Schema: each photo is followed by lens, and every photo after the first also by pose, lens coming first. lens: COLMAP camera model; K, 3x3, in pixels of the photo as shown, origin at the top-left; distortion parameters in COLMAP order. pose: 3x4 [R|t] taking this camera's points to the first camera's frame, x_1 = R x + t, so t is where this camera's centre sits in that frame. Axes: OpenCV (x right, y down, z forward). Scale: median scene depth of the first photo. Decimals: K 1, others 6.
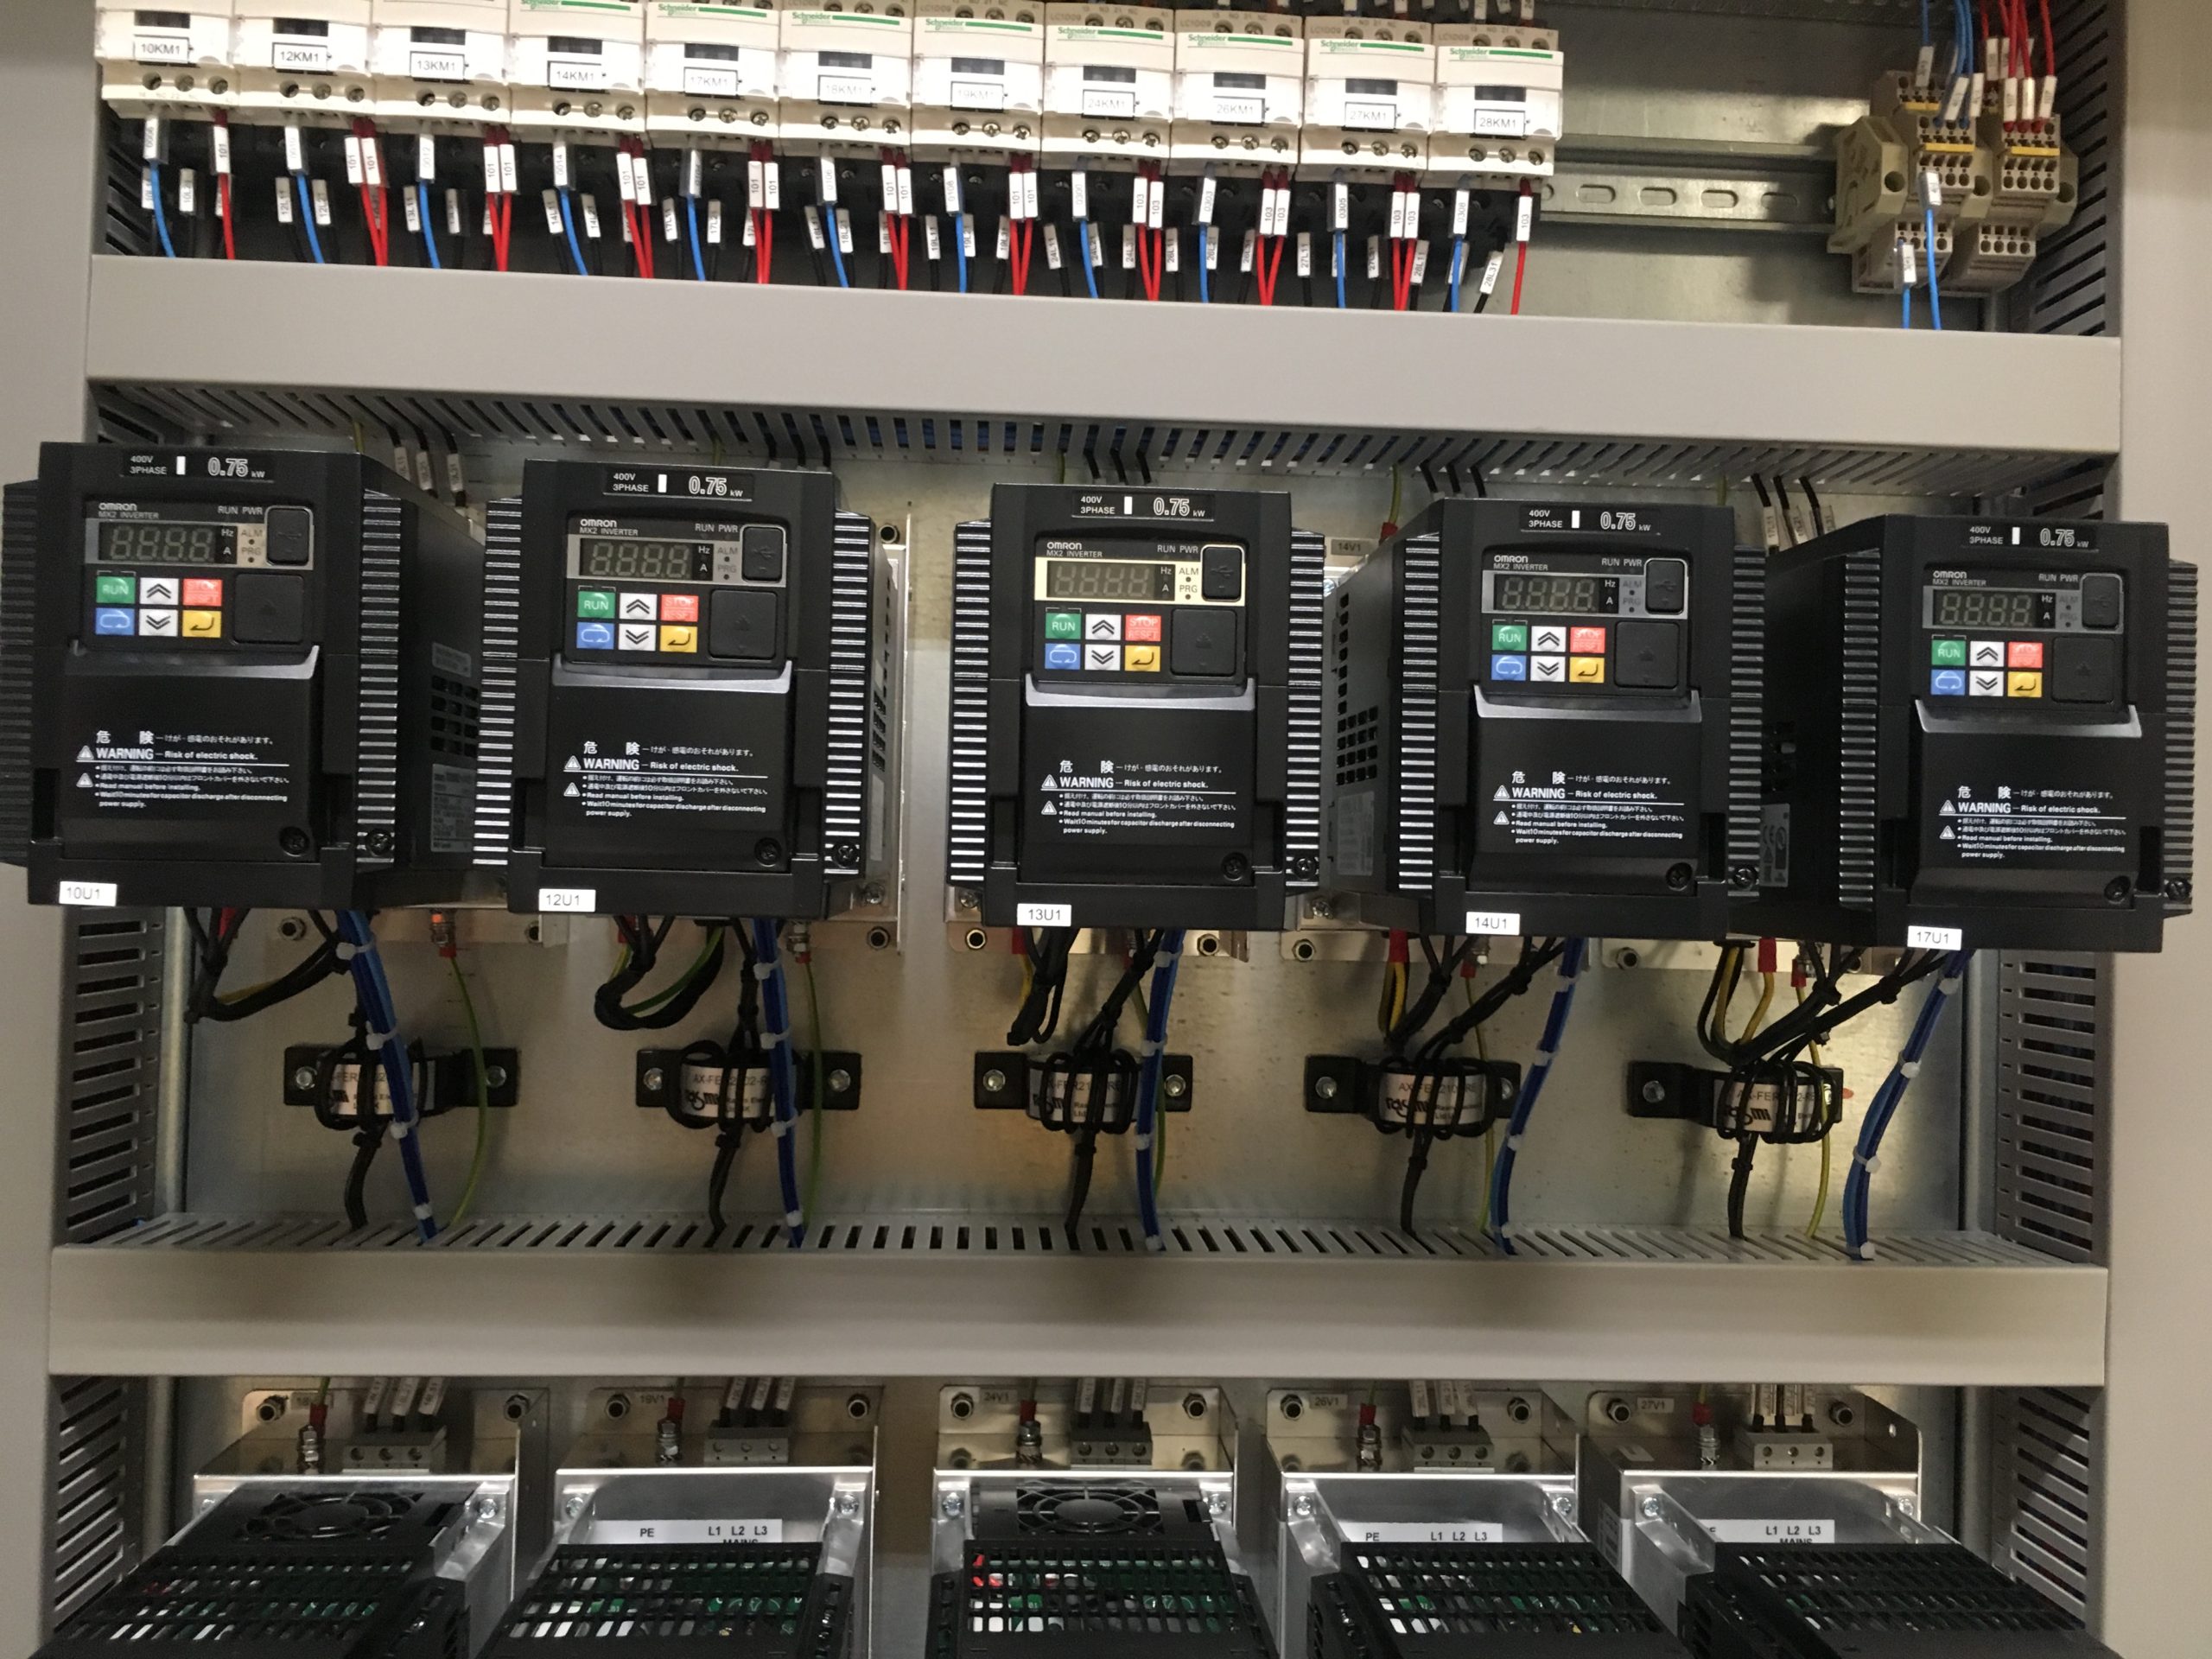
lens RADIAL K [[1900.9, 0, 1113.1], [0, 1900.9, 837.4], [0, 0, 1]] dist [0.052569, -0.002492]
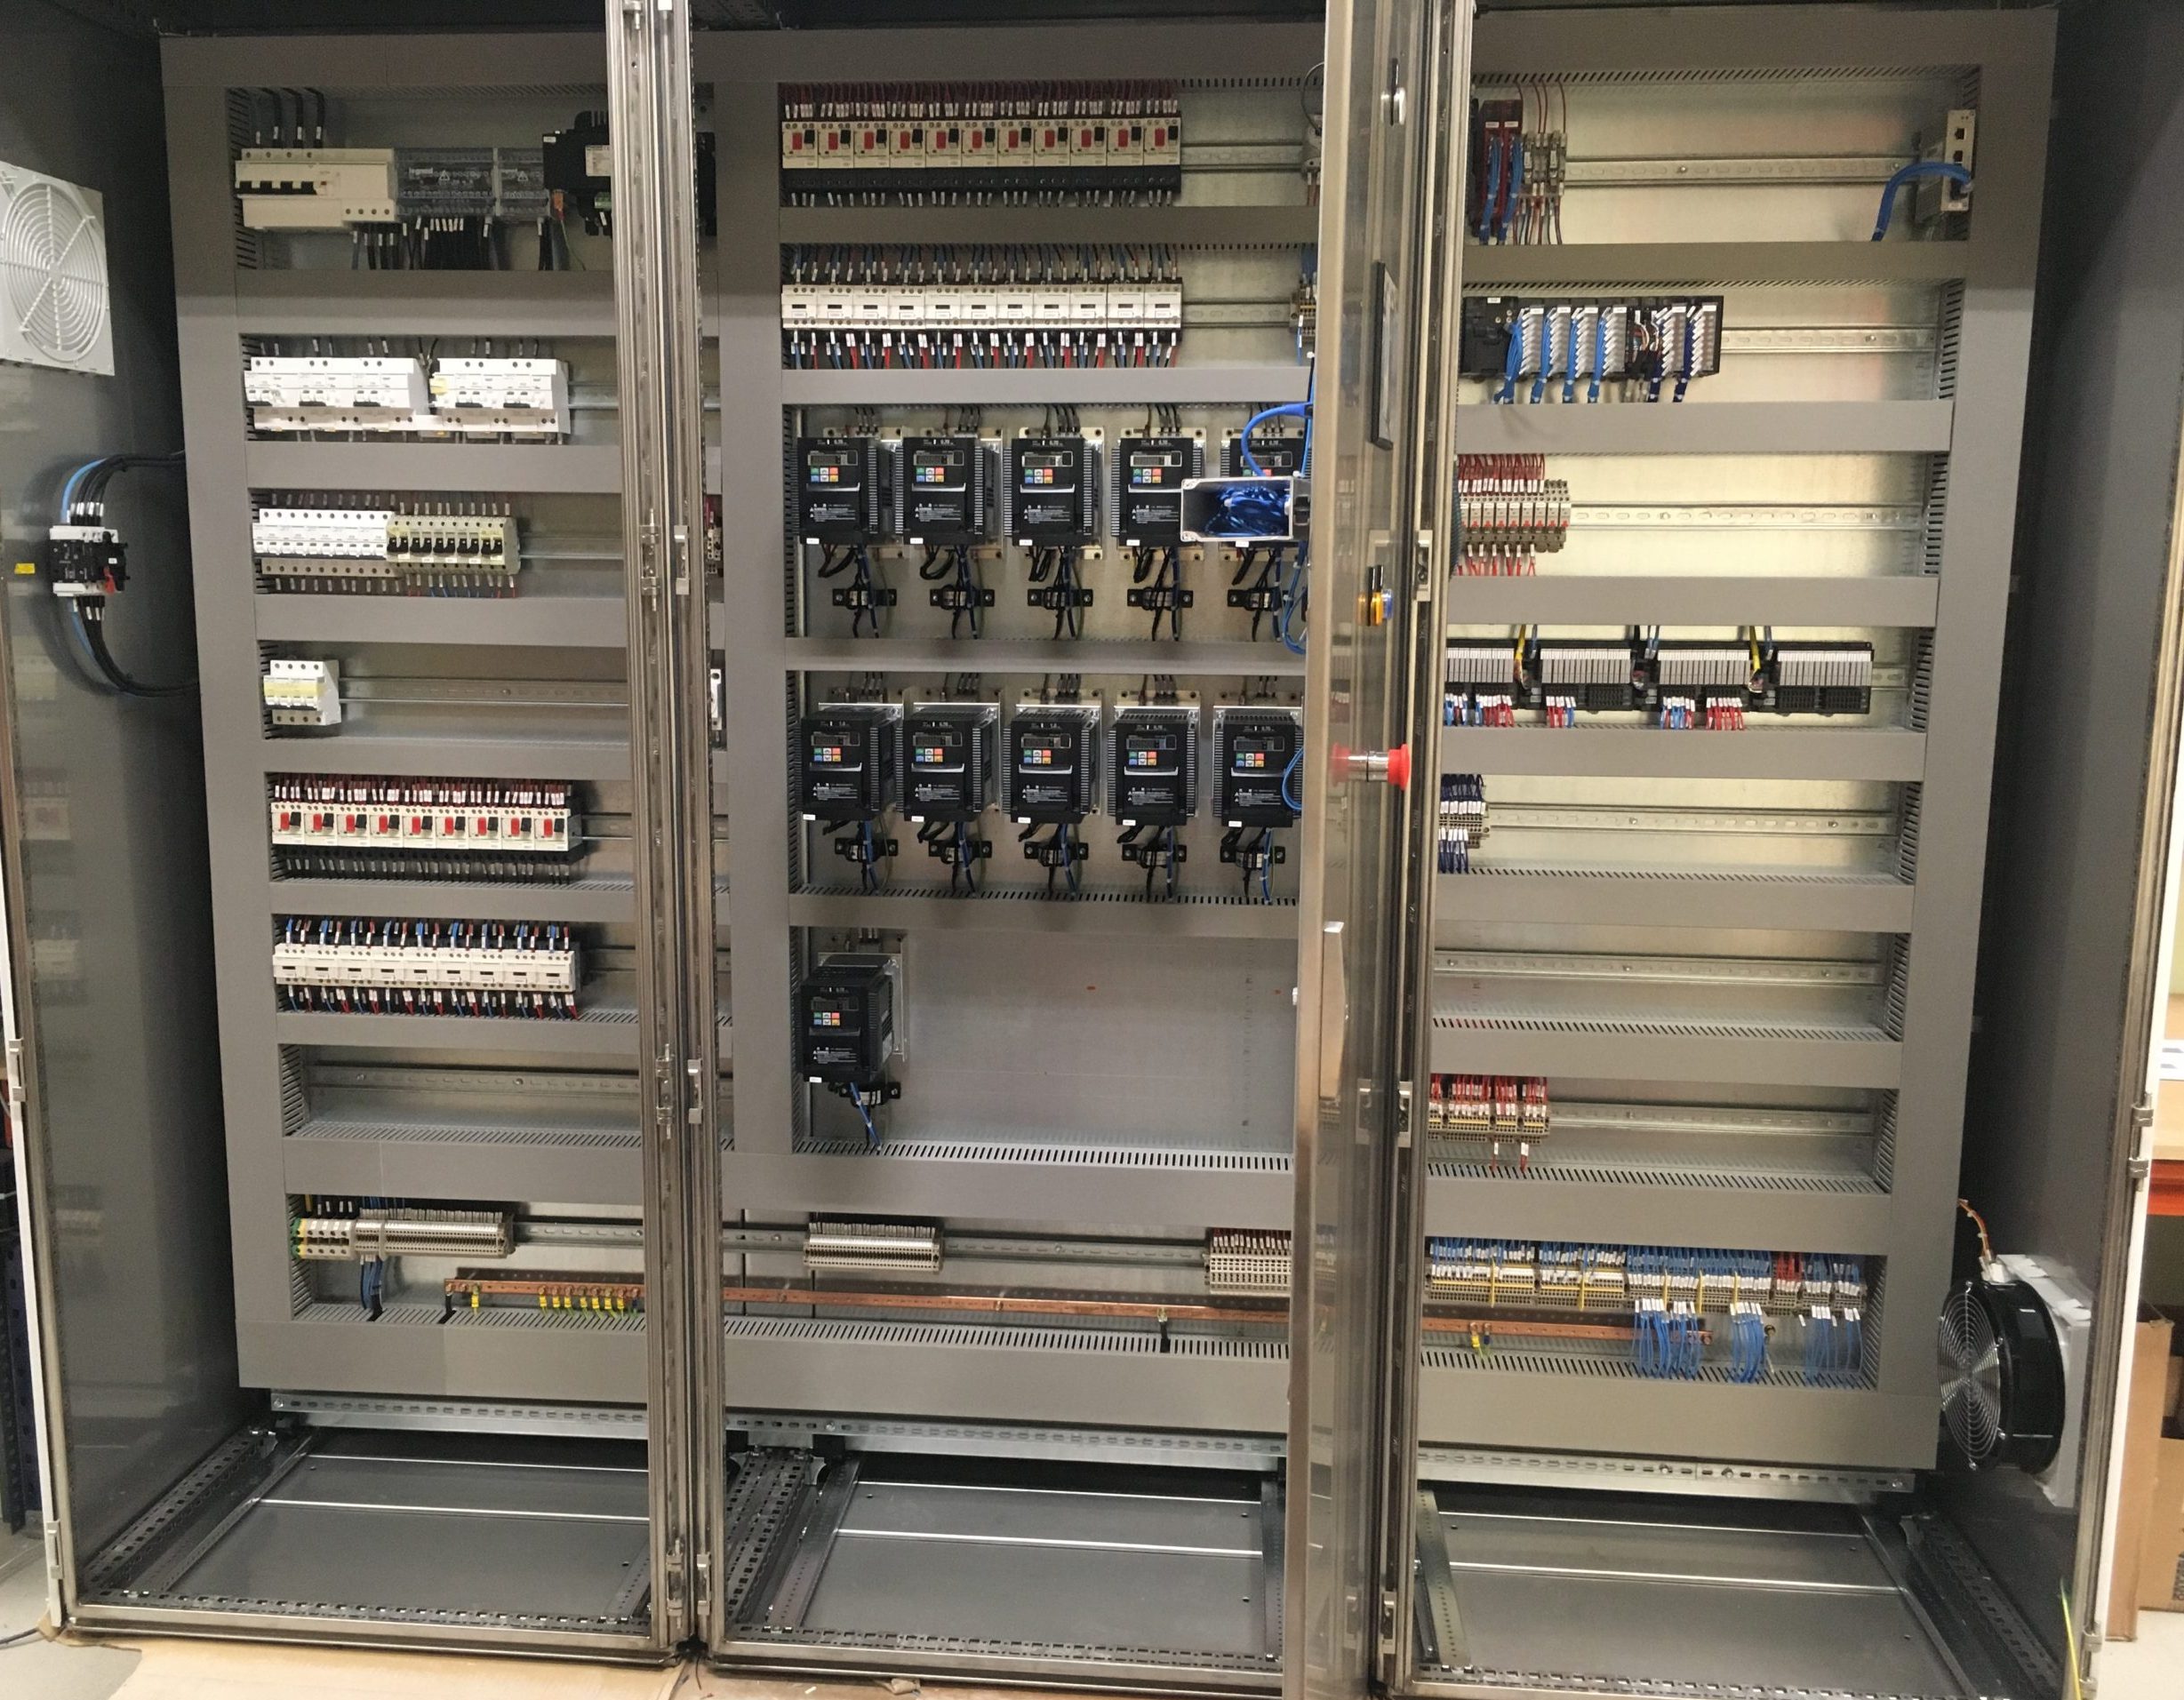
lens RADIAL K [[1928.9, 0, 1075.7], [0, 1928.9, 852.0], [0, 0, 1]] dist [0.012722, 0.006686]
pose [[0.989194, 0.002576, -0.146592, 0.567353], [0.021622, 0.986350, 0.163236, 0.018044], [0.145011, -0.164642, 0.975636, -2.647341]]
